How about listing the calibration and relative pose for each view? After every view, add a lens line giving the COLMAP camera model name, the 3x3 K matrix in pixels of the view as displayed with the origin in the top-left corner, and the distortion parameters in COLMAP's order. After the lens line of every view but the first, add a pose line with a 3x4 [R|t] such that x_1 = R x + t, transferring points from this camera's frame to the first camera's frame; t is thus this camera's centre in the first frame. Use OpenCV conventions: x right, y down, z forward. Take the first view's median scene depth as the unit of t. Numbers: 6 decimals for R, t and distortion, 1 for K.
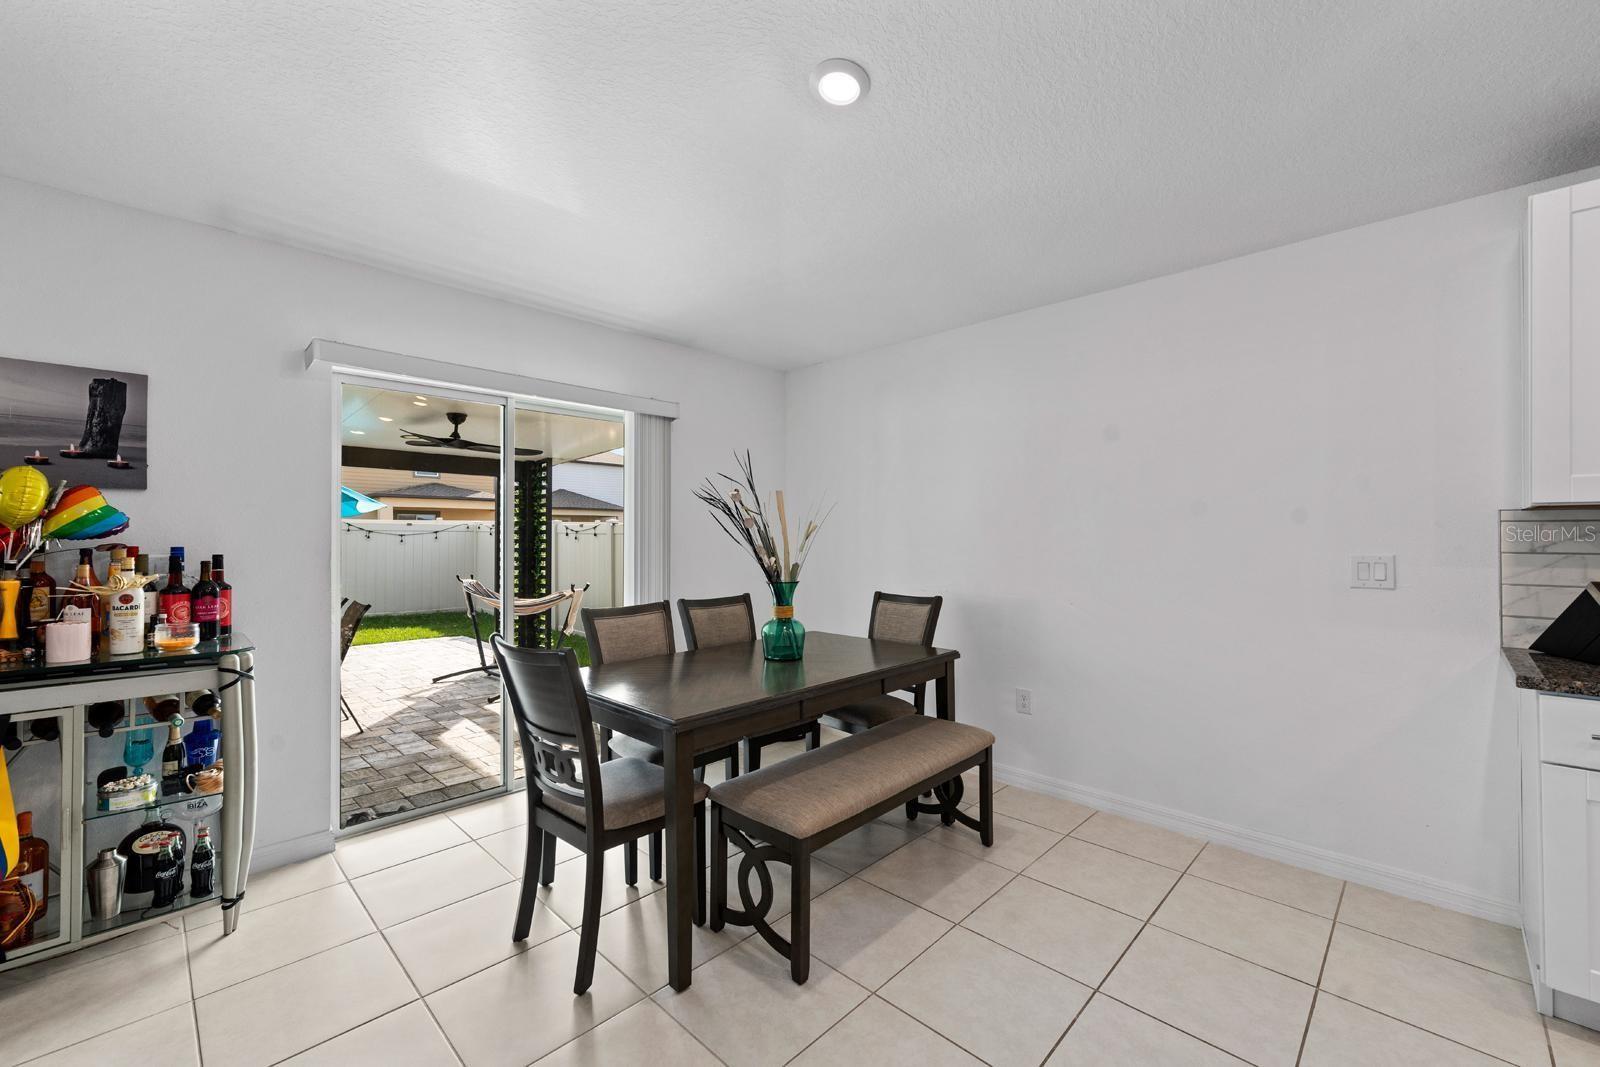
lens RADIAL K [[647.2, 0, 796.5], [0, 647.2, 531.1], [0, 0, 1]] dist [-0.001254, -0.000054]
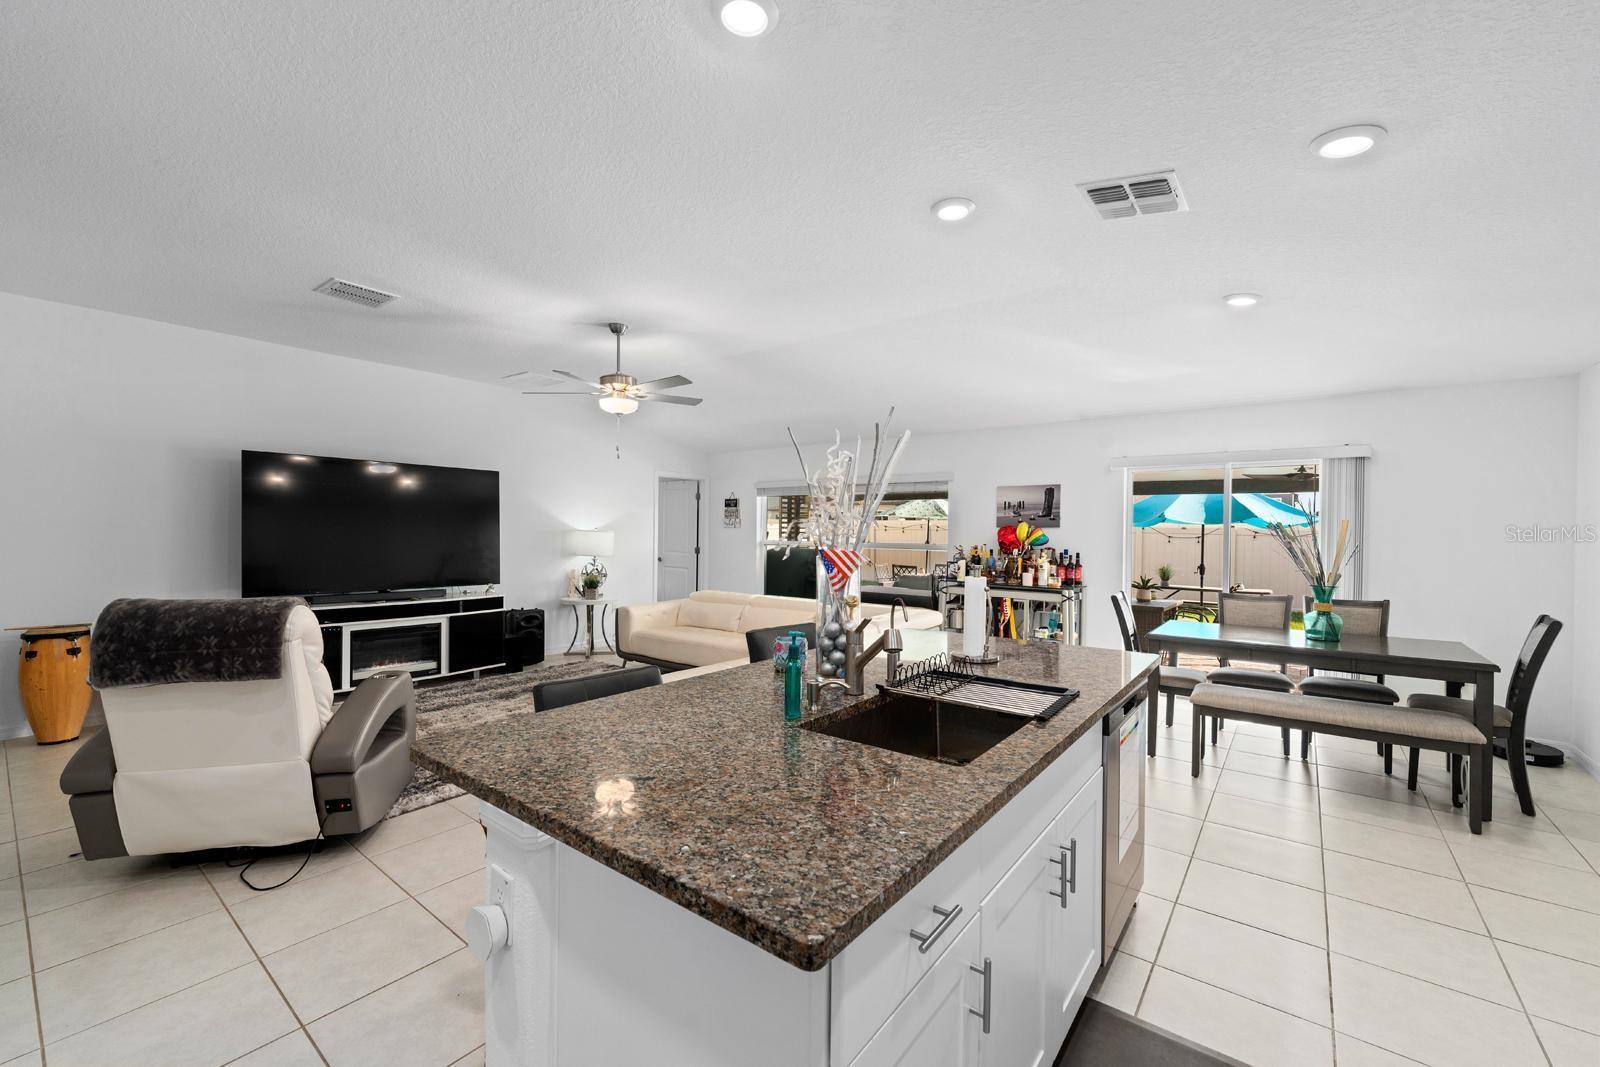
lens RADIAL K [[647.2, 0, 802.1], [0, 647.2, 536.7], [0, 0, 1]] dist [-0.001254, -0.000054]
pose [[0.116074, 0.008798, -0.993202, 1.236338], [-0.004636, 0.999955, 0.008316, -0.035290], [0.993230, 0.003639, 0.116109, -0.294329]]
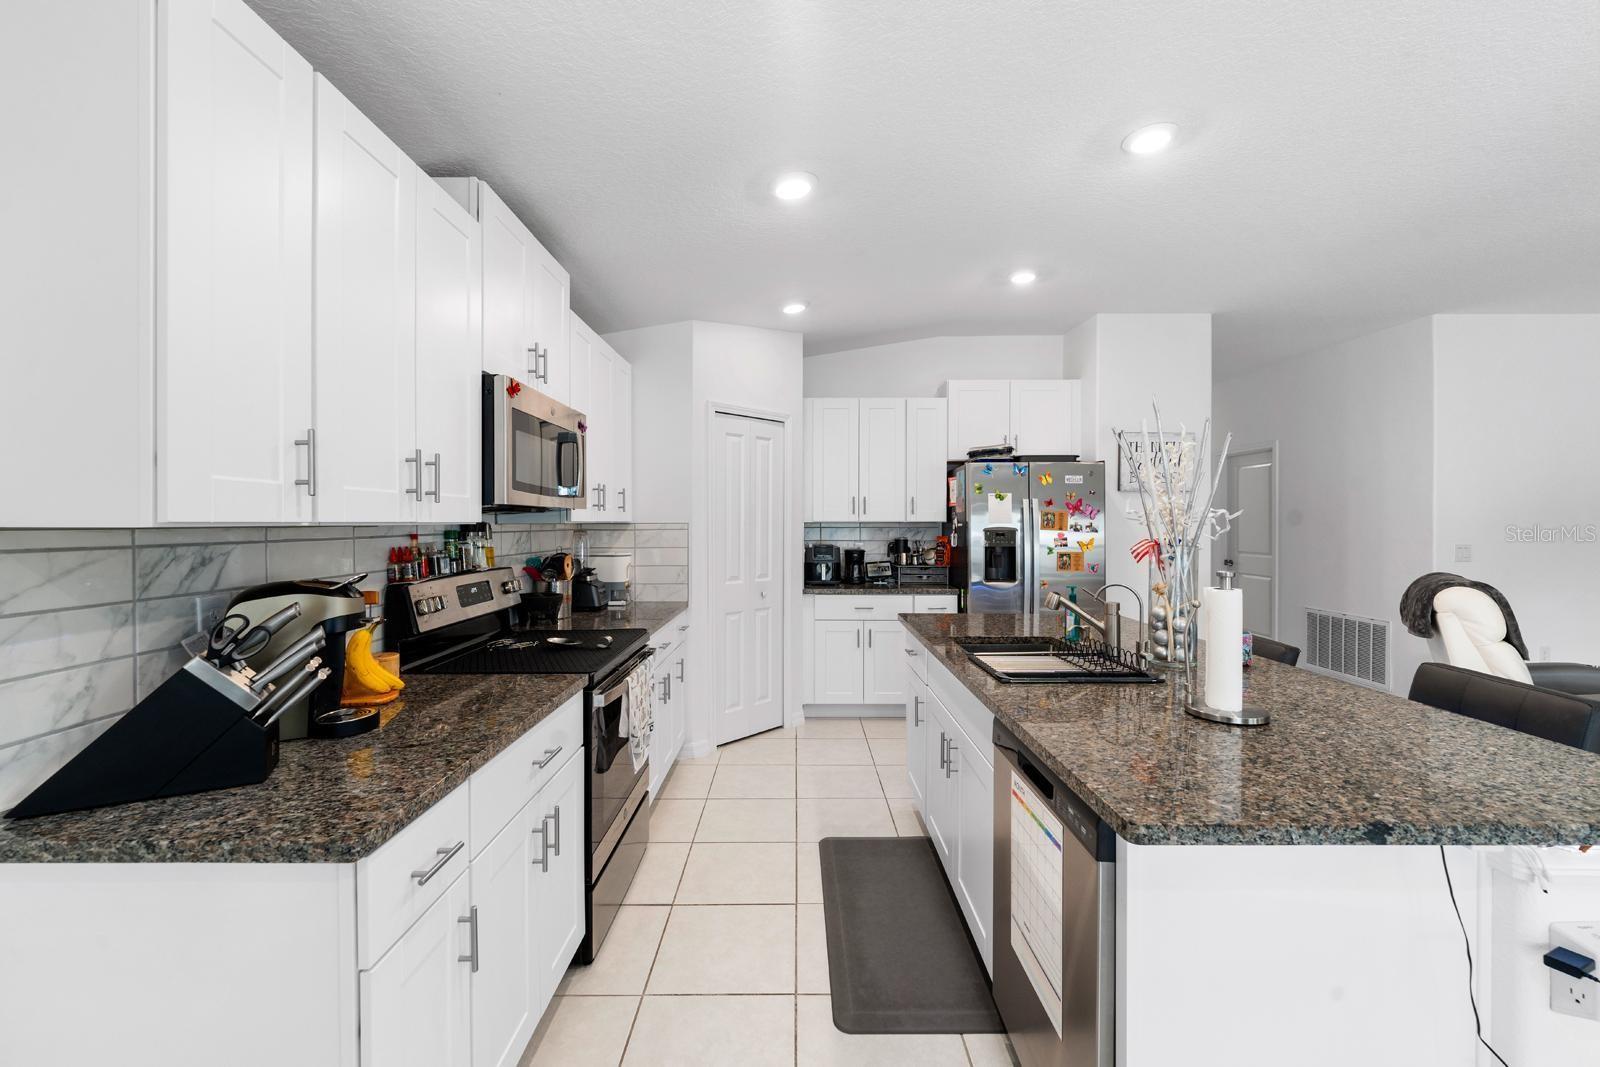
lens RADIAL K [[647.2, 0, 795.8], [0, 647.2, 525.8], [0, 0, 1]] dist [-0.001254, -0.000054]
pose [[-0.697135, -0.006200, 0.716913, 0.283119], [-0.005708, 0.999979, 0.003097, -0.030968], [-0.716917, -0.001934, -0.697156, 0.686472]]
